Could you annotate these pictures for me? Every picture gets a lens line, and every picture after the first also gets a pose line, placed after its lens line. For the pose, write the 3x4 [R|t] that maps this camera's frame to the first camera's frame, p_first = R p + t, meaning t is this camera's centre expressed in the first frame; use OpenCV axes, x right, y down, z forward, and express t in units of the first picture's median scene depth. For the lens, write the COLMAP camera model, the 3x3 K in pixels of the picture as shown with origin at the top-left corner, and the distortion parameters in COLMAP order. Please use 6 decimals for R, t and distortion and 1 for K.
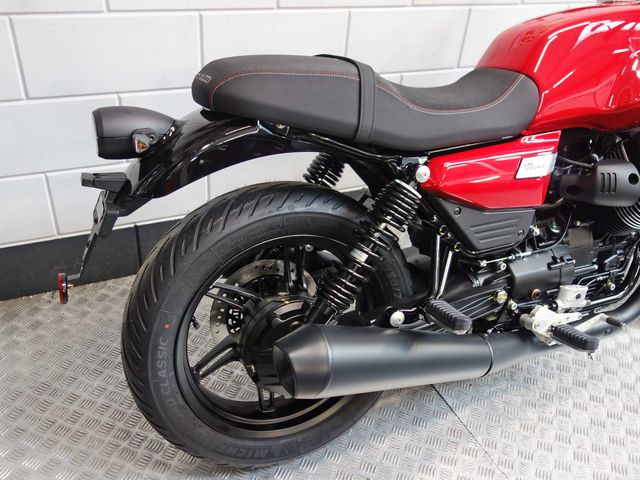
lens RADIAL K [[566.6, 0, 320.0], [0, 566.6, 240.0], [0, 0, 1]] dist [0.010809, -0.000718]
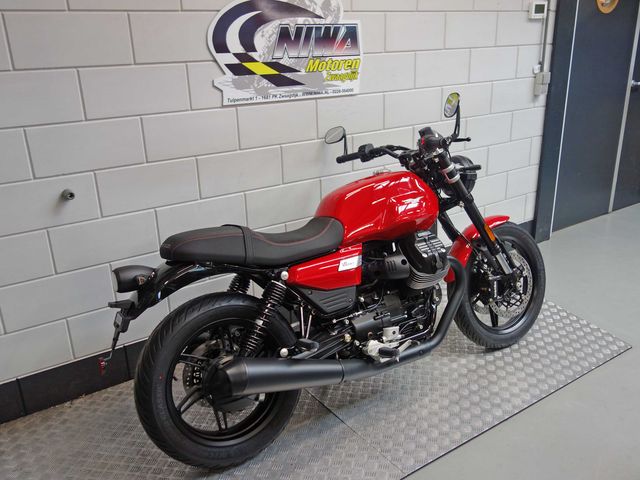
lens RADIAL K [[566.6, 0, 320.0], [0, 566.6, 240.0], [0, 0, 1]] dist [0.010809, -0.000718]
pose [[0.982323, -0.153317, 0.107399, 0.095845], [0.174851, 0.956390, -0.233977, 0.212847], [-0.066843, 0.248620, 0.966292, -0.804155]]
